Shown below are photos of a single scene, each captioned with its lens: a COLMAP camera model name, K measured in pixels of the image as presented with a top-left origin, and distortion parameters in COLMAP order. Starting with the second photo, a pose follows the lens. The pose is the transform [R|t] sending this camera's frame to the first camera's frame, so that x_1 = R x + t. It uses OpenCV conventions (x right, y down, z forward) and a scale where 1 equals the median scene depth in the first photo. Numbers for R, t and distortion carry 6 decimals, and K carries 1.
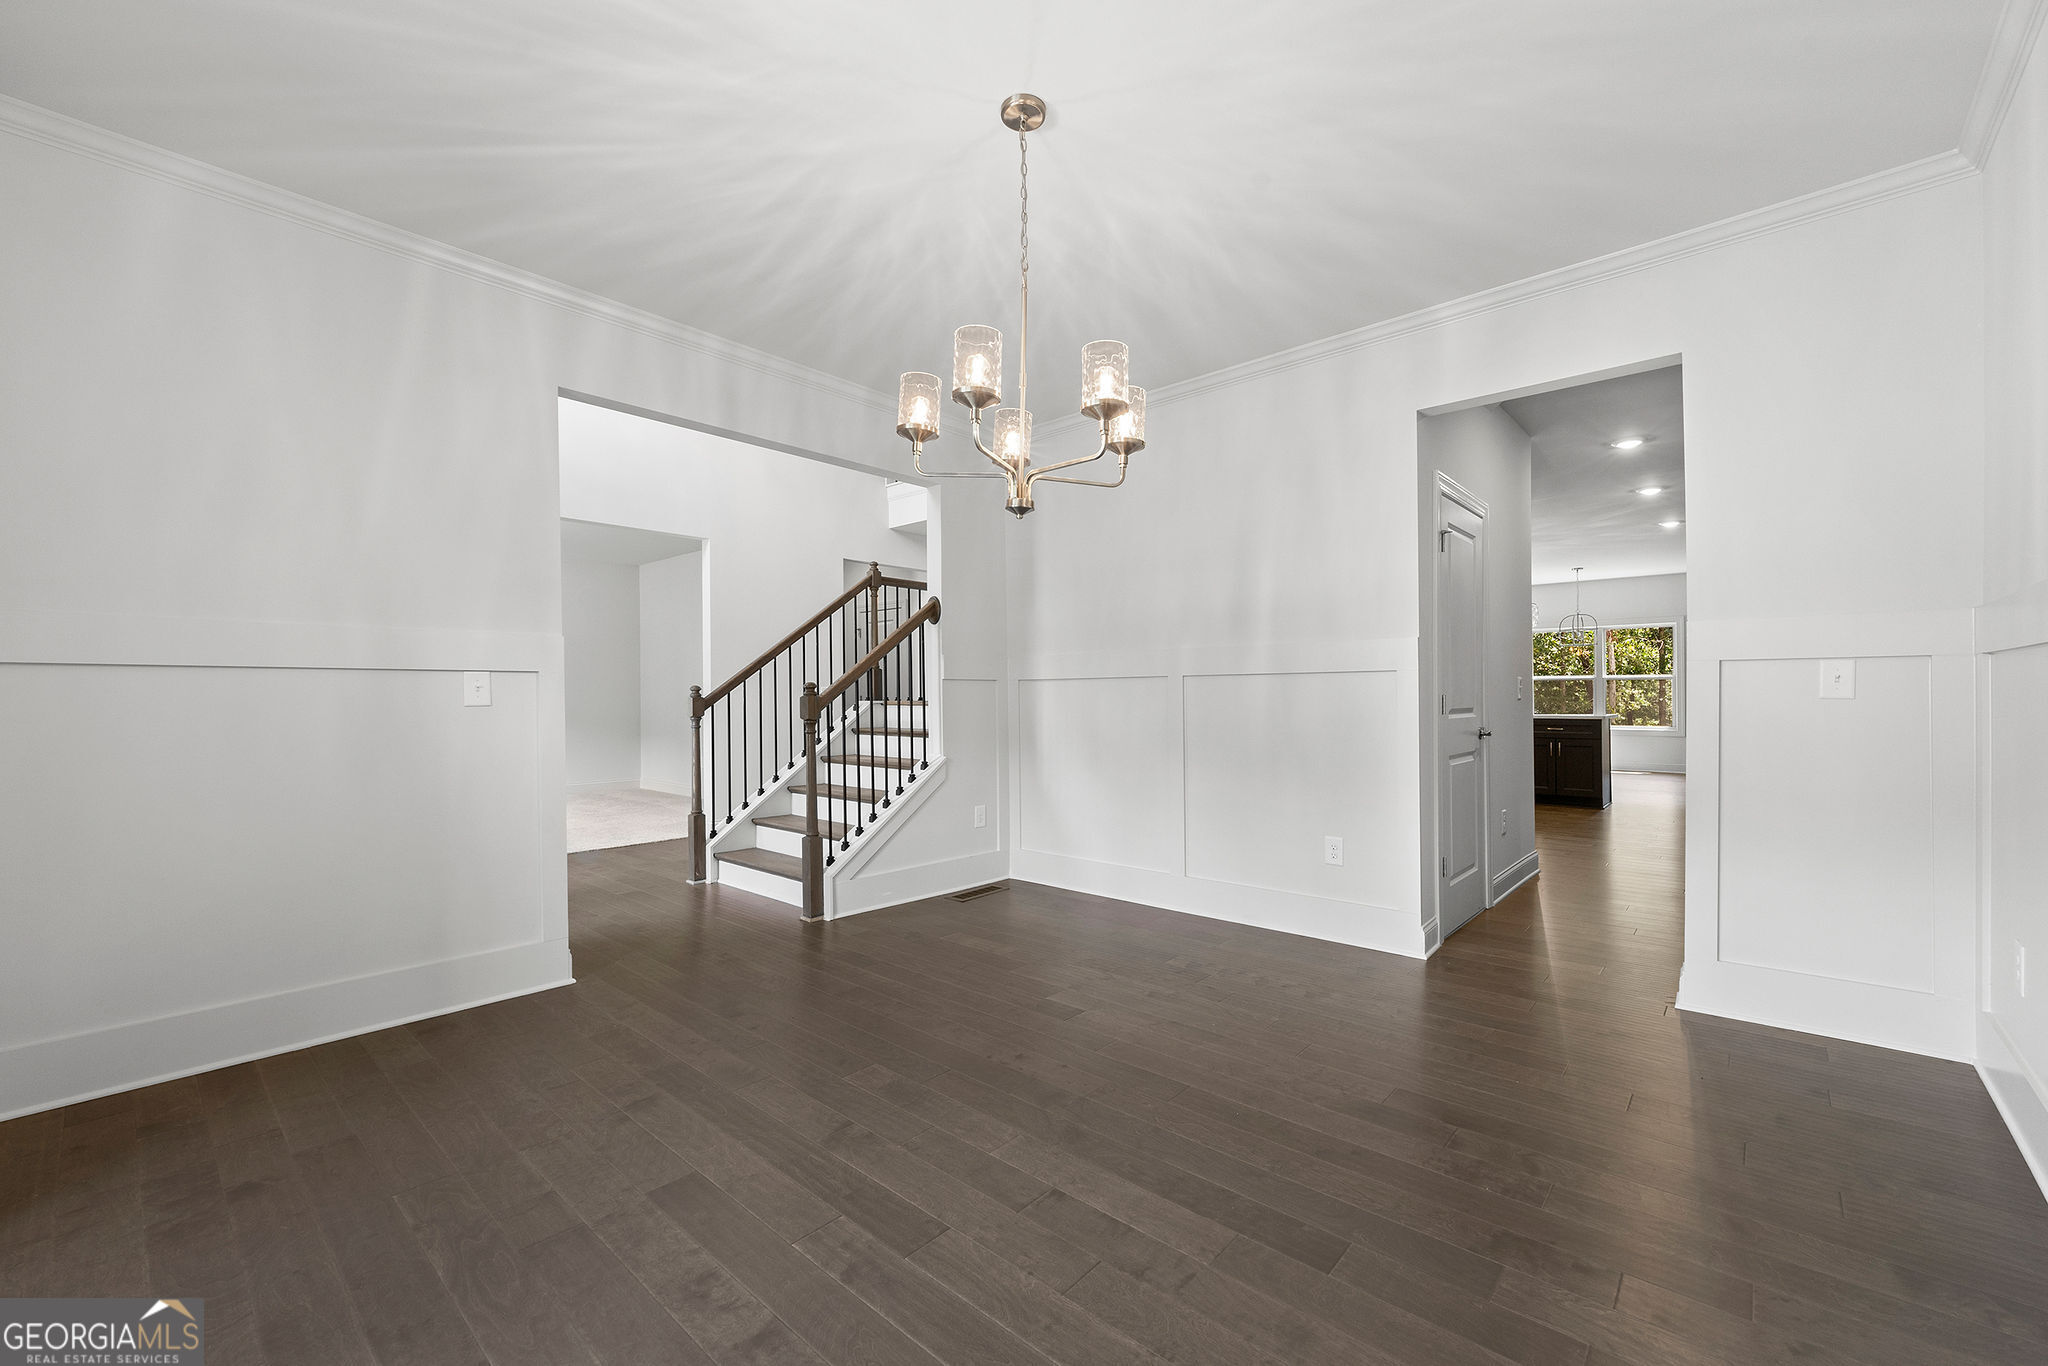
lens RADIAL K [[827.6, 0, 1024.0], [0, 827.6, 683.0], [0, 0, 1]] dist [0.000490, -0.000016]
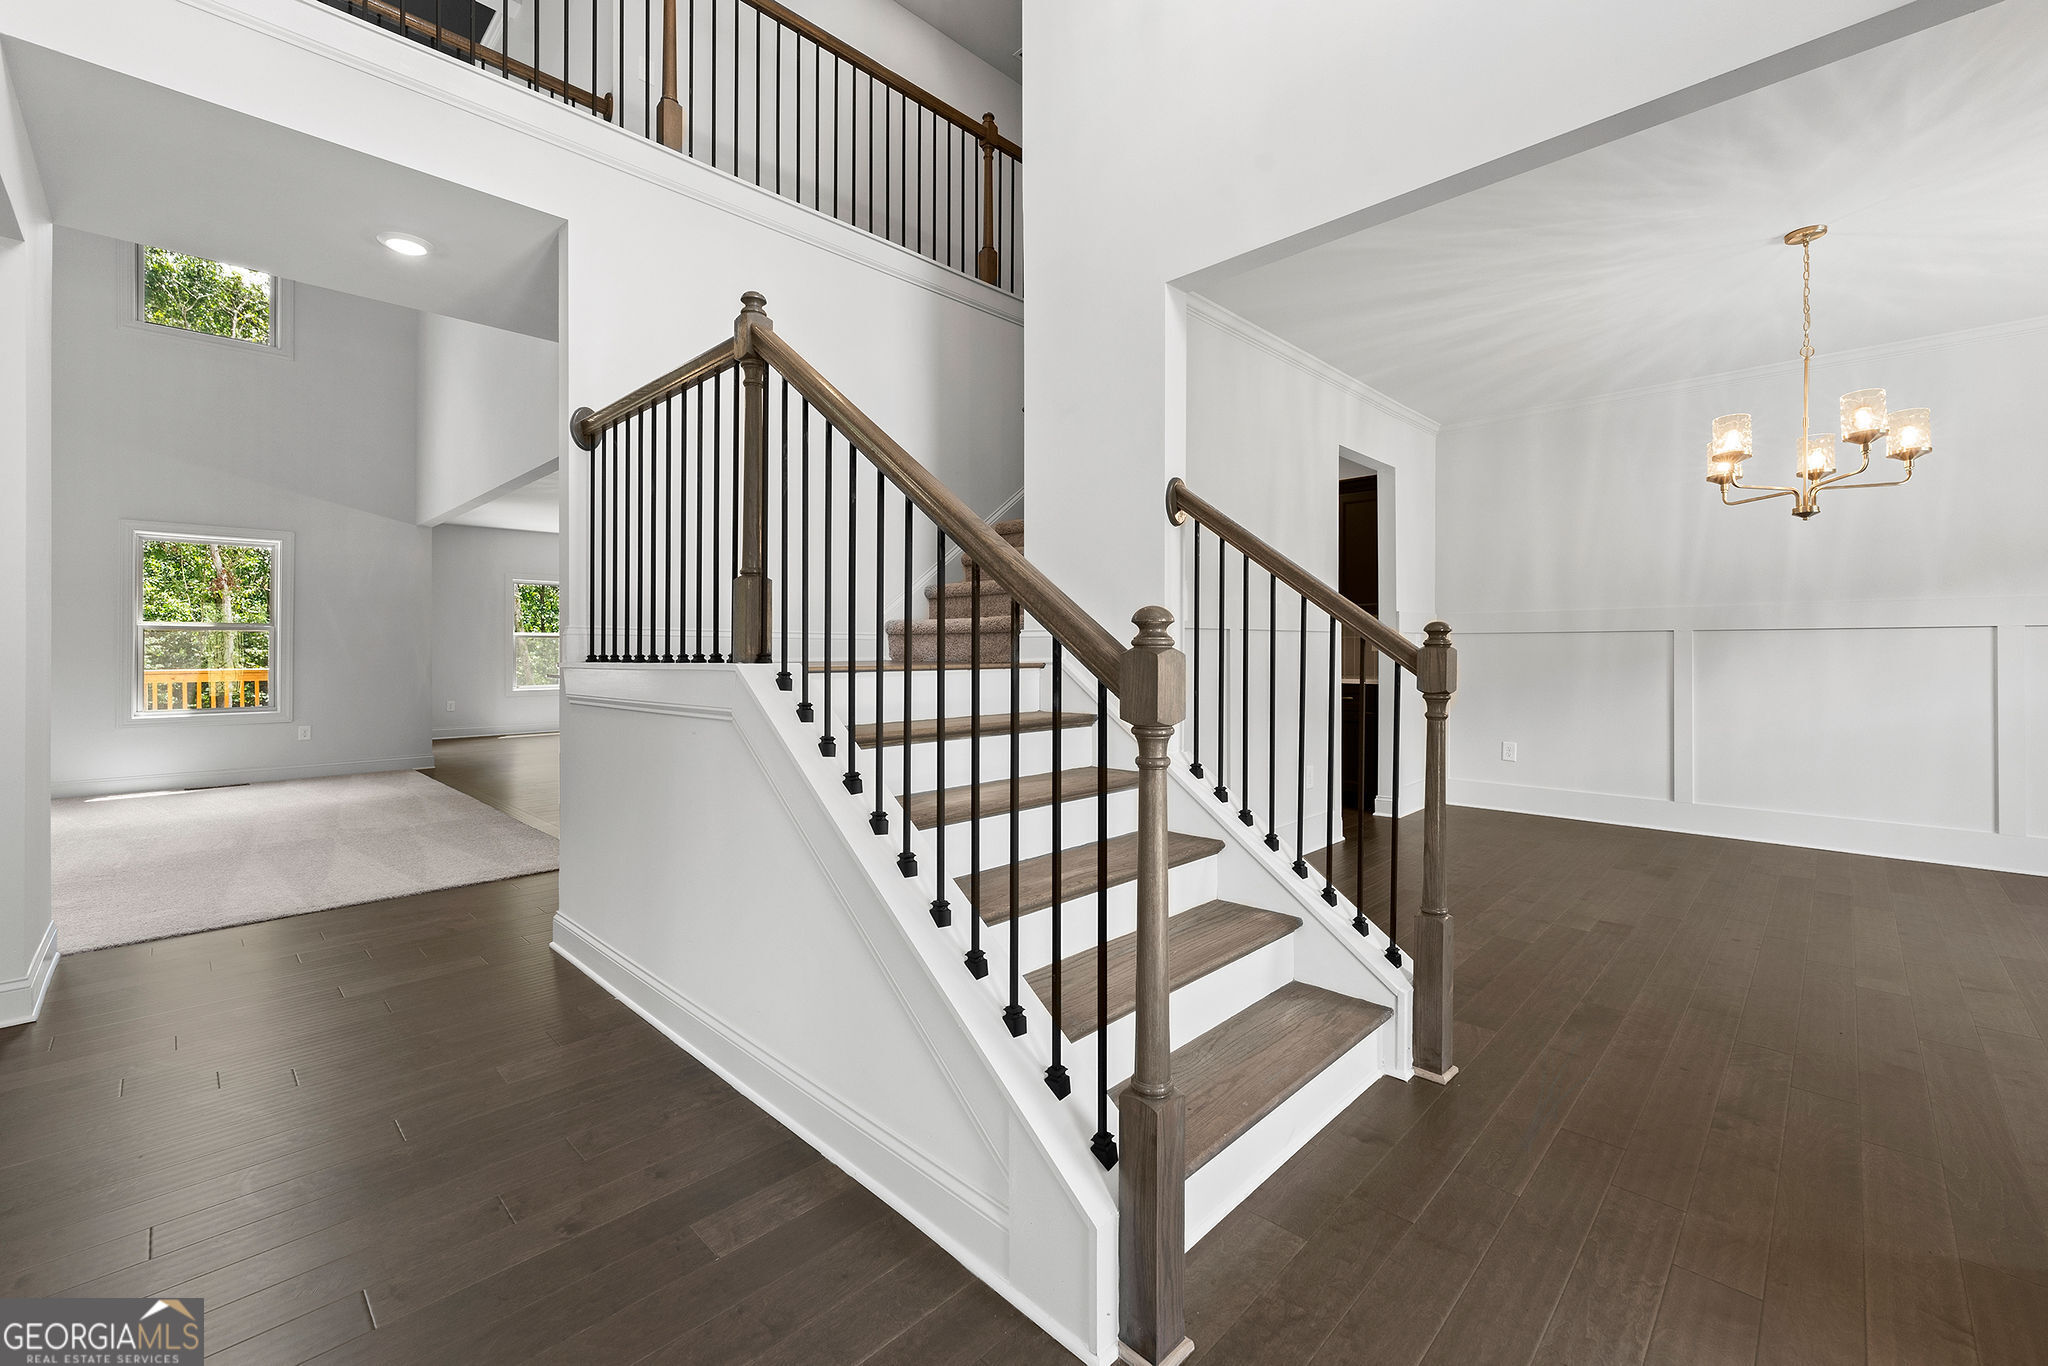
lens RADIAL K [[836.6, 0, 1025.4], [0, 836.6, 644.8], [0, 0, 1]] dist [-0.000942, -0.000093]
pose [[0.035267, 0.000647, 0.999378, -0.626869], [-0.014941, 0.999888, -0.000120, 0.012529], [-0.999266, -0.014927, 0.035273, 0.966513]]
